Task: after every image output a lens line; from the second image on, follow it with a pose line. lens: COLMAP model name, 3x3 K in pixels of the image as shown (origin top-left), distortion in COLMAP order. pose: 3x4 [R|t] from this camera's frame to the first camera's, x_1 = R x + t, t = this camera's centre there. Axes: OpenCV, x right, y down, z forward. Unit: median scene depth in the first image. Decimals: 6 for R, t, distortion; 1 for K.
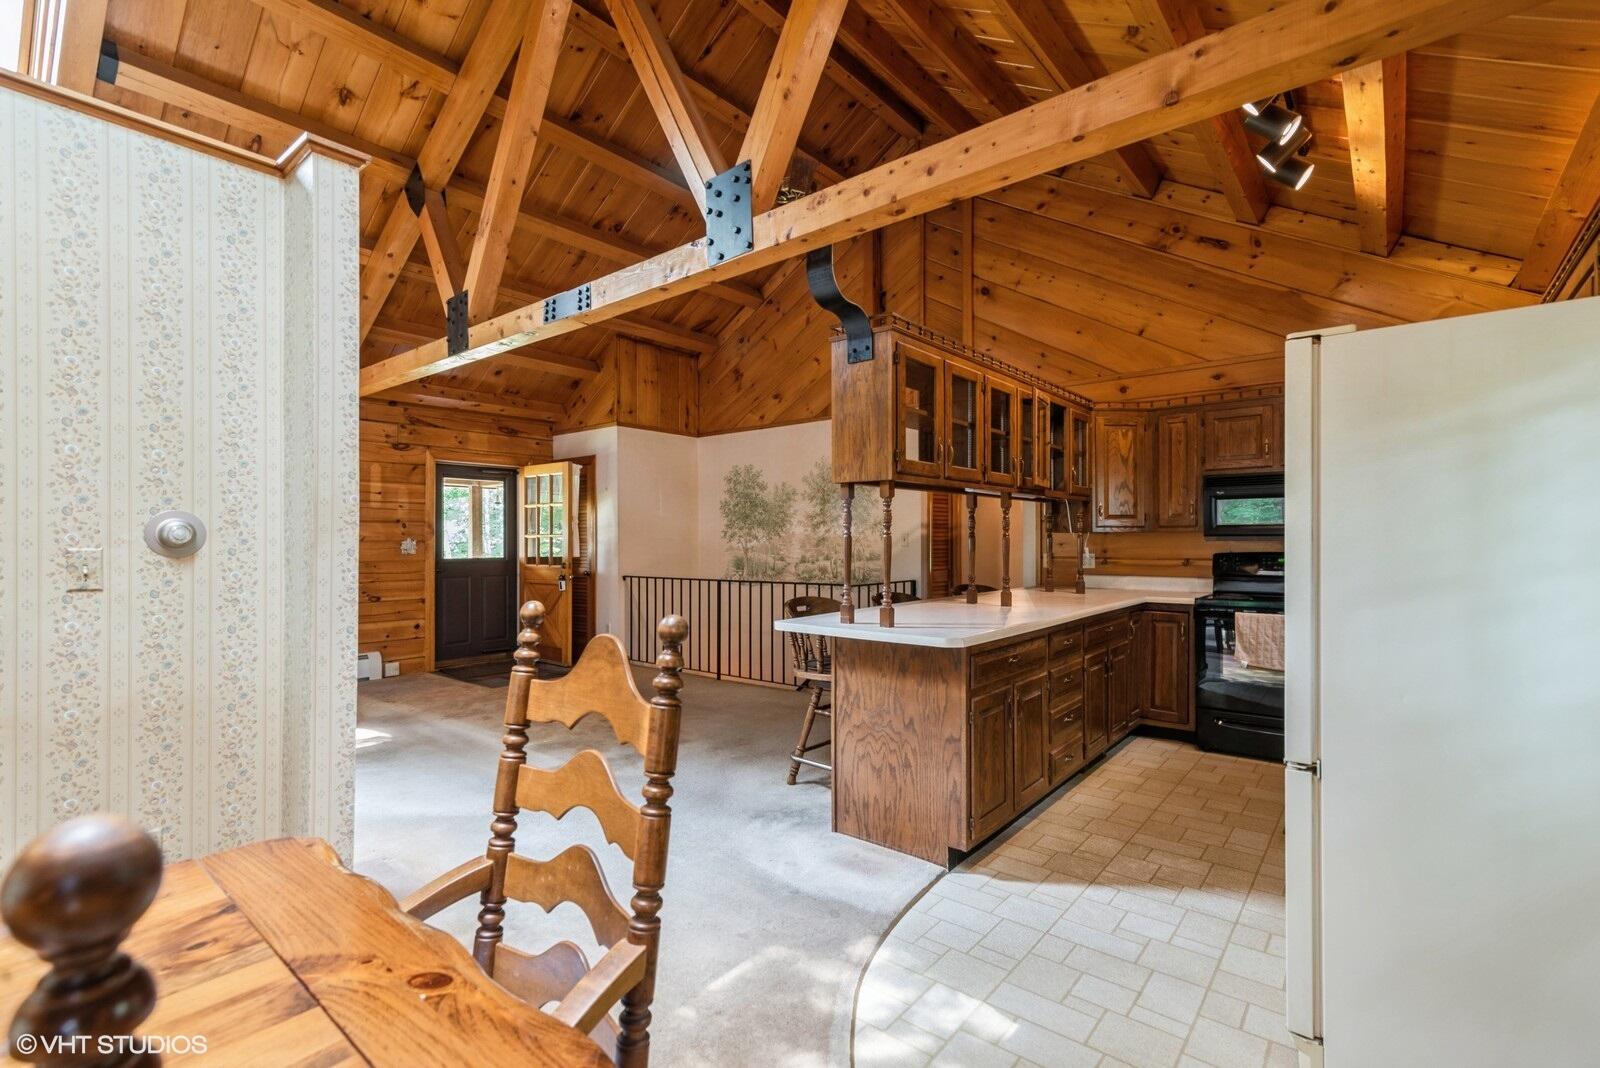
lens RADIAL K [[731.5, 0, 796.1], [0, 731.5, 536.7], [0, 0, 1]] dist [0.015978, -0.002133]
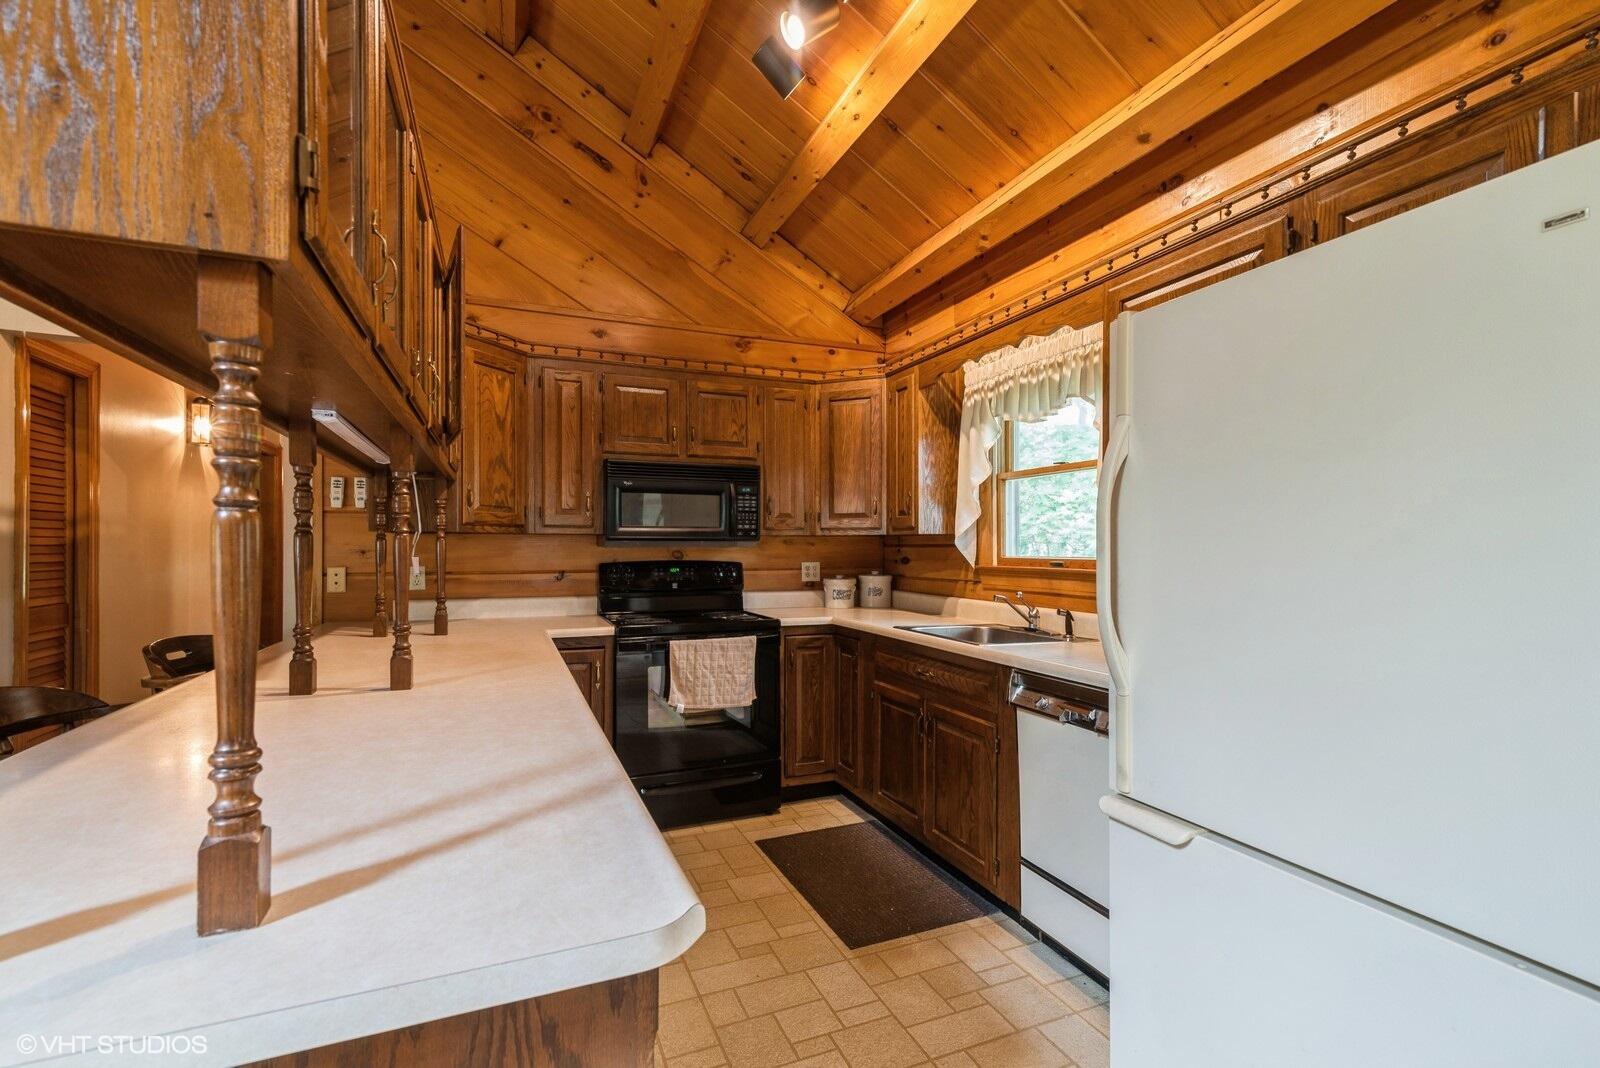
lens RADIAL K [[728.7, 0, 800.0], [0, 728.7, 534.0], [0, 0, 1]] dist [0.028858, -0.000615]
pose [[0.456018, 0.015759, 0.889831, -0.009654], [-0.006739, 0.999876, -0.014254, 0.002141], [-0.889945, 0.000503, 0.456068, 0.471445]]
